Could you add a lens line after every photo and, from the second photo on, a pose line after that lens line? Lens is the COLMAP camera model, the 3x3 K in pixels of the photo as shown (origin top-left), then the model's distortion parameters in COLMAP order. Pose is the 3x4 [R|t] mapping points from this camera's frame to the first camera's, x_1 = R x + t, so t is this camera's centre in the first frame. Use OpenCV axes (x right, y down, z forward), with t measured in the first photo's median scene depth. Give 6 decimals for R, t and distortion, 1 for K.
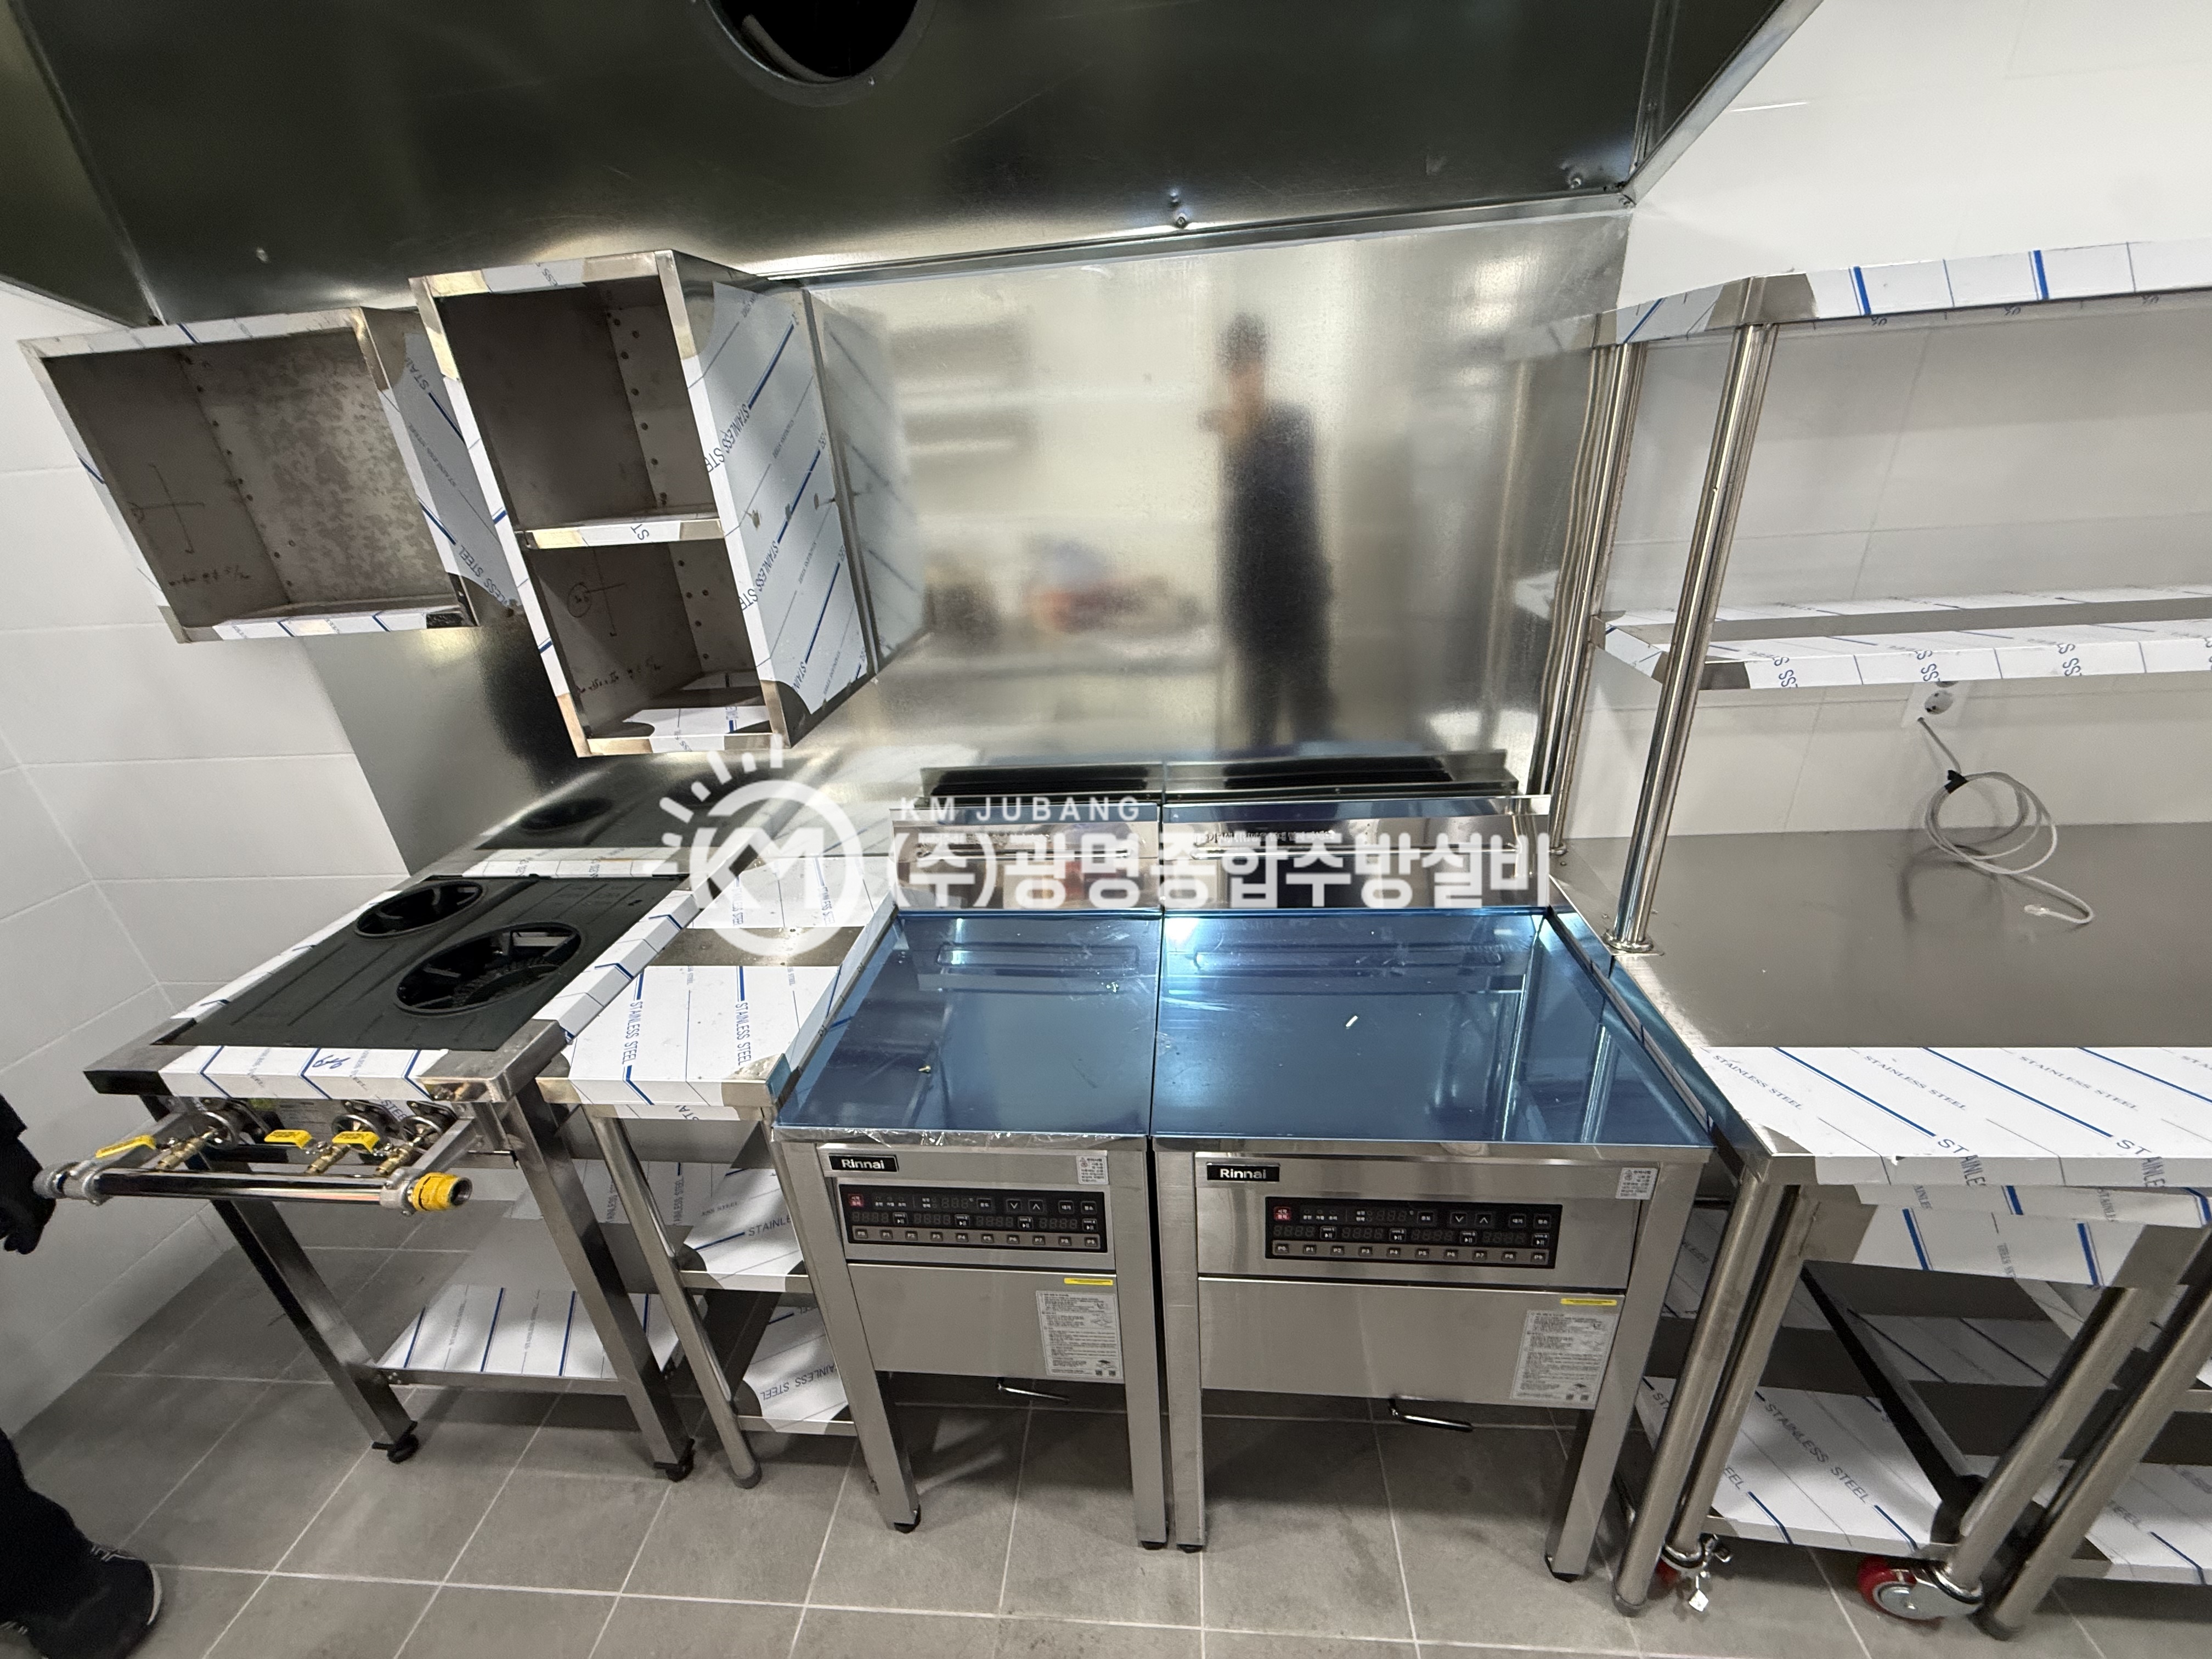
lens RADIAL K [[881.0, 0, 1110.2], [0, 881.0, 835.7], [0, 0, 1]] dist [-0.003787, -0.000822]
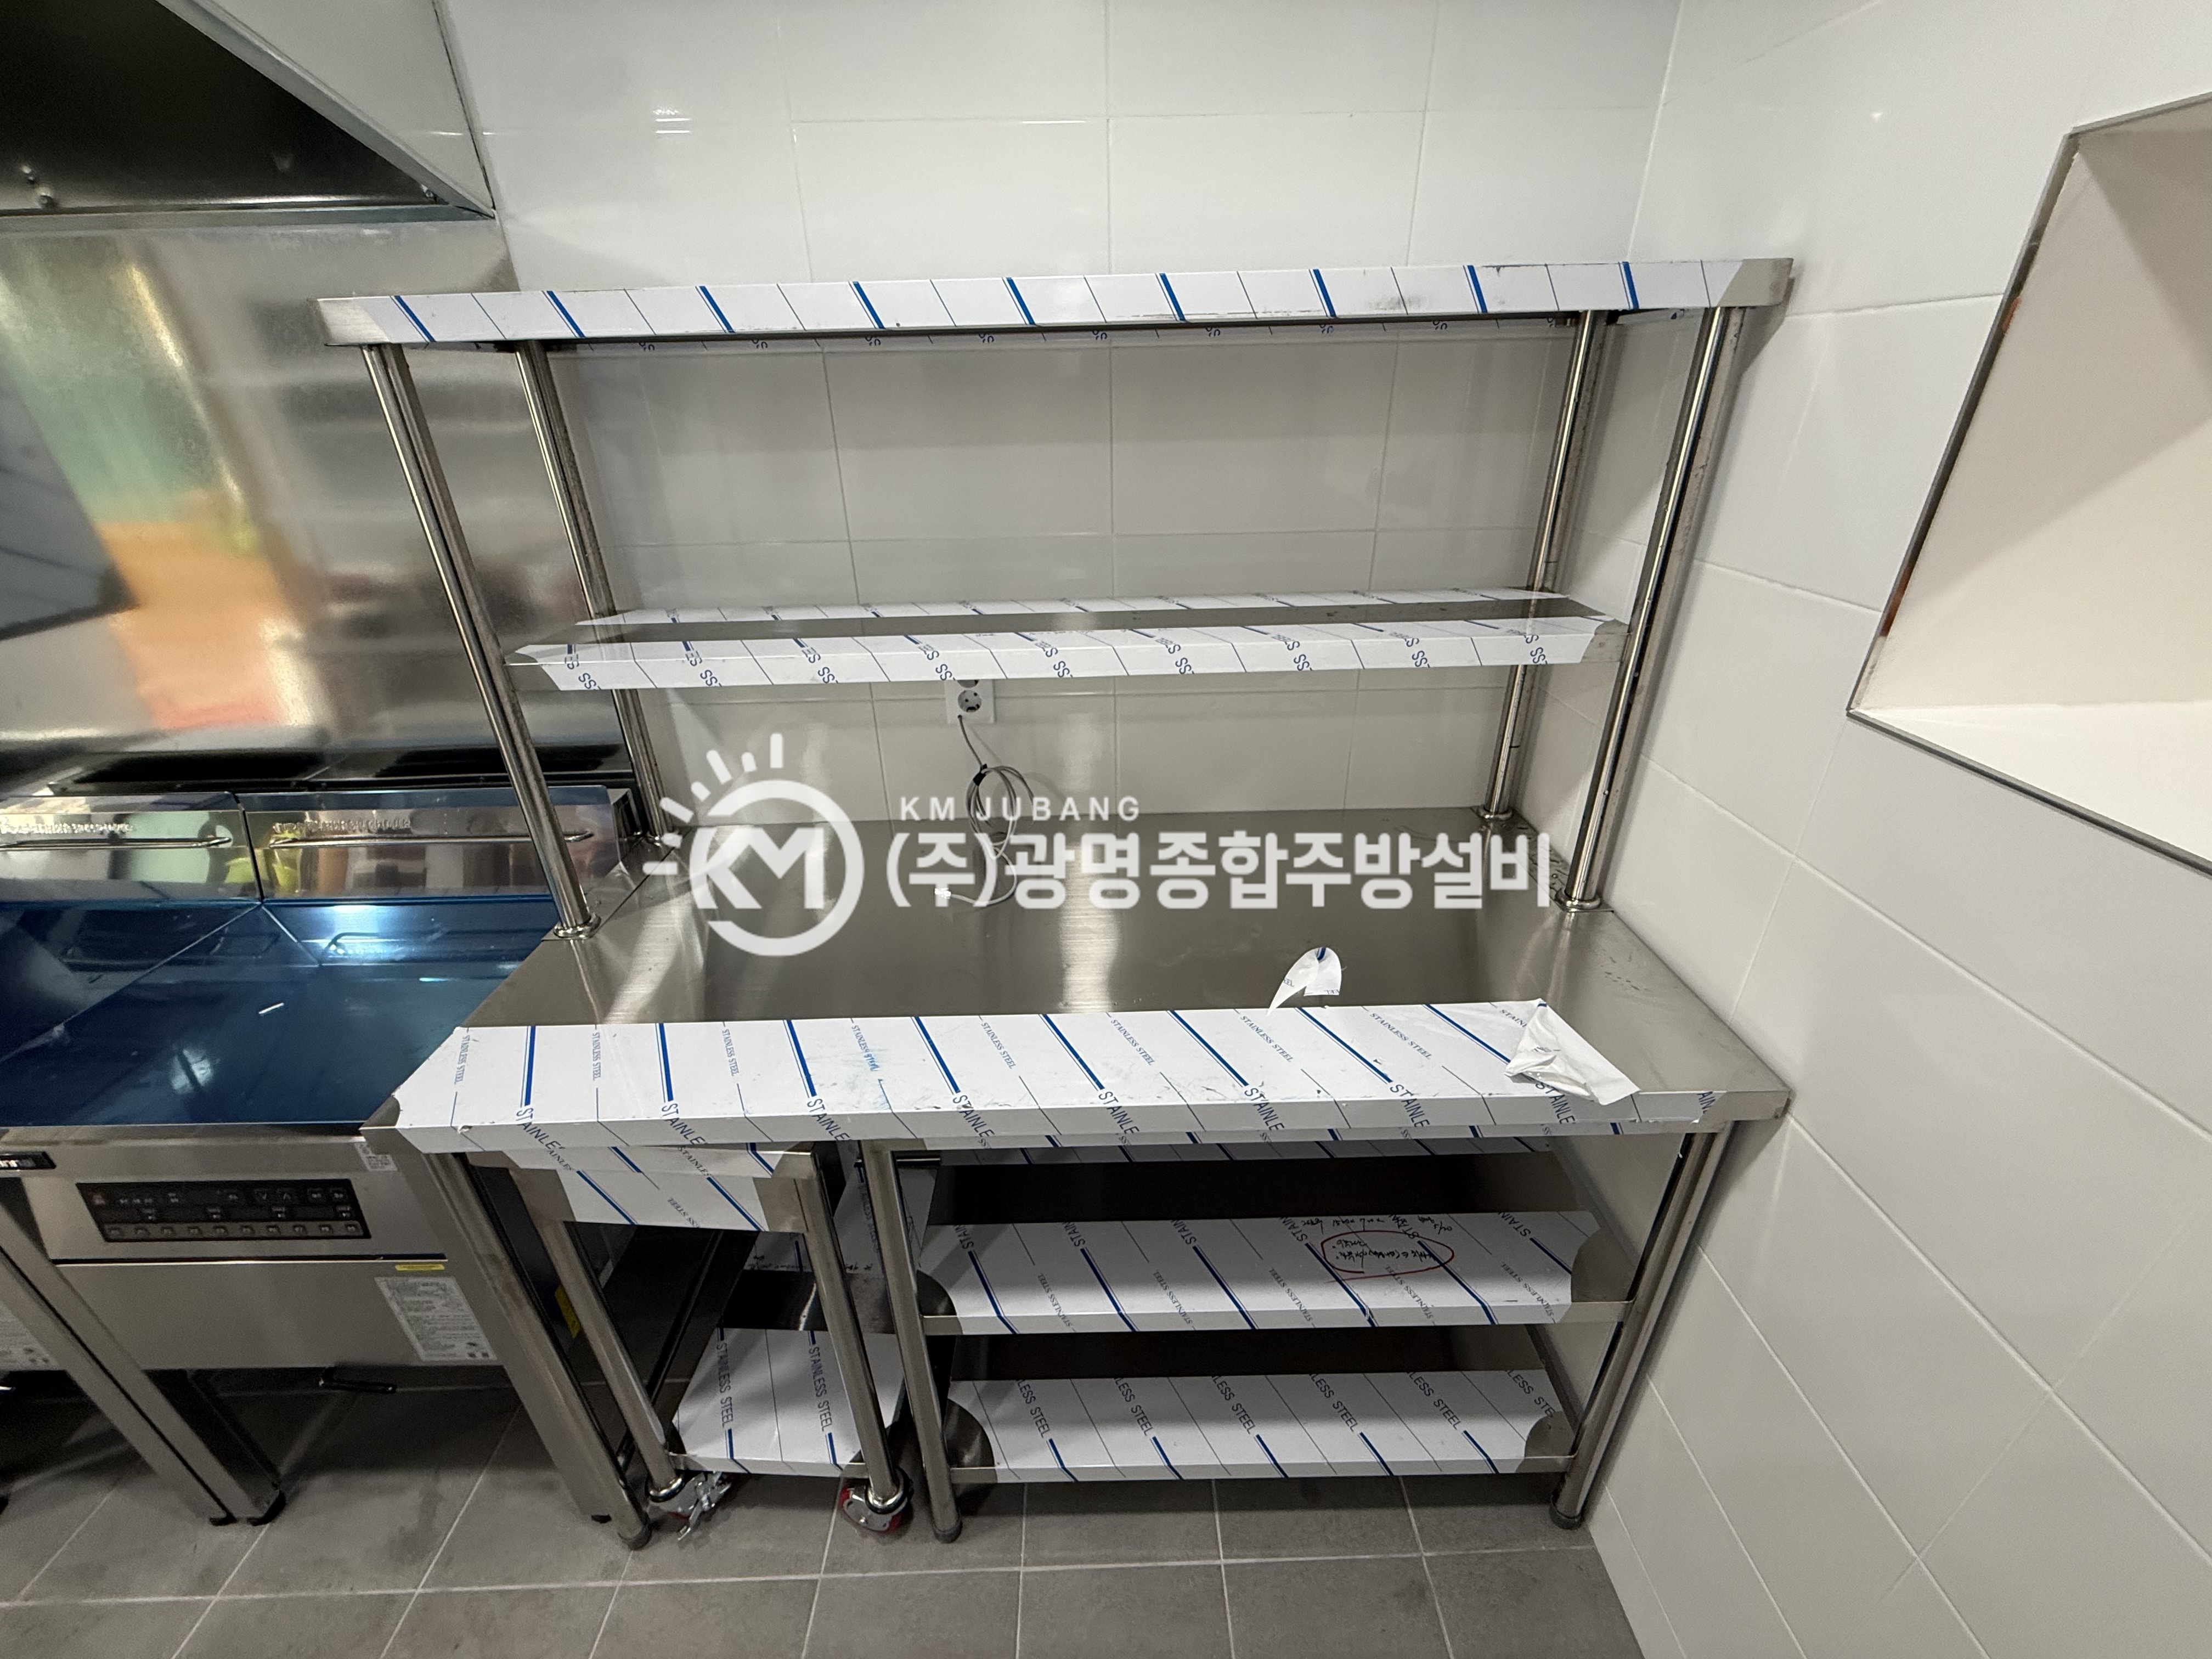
lens RADIAL K [[881.0, 0, 1100.3], [0, 881.0, 824.8], [0, 0, 1]] dist [-0.003787, -0.000822]
pose [[0.994618, -0.010829, 0.103043, 0.743215], [0.009034, 0.999799, 0.017873, -0.011241], [-0.103216, -0.016846, 0.994516, -0.081591]]
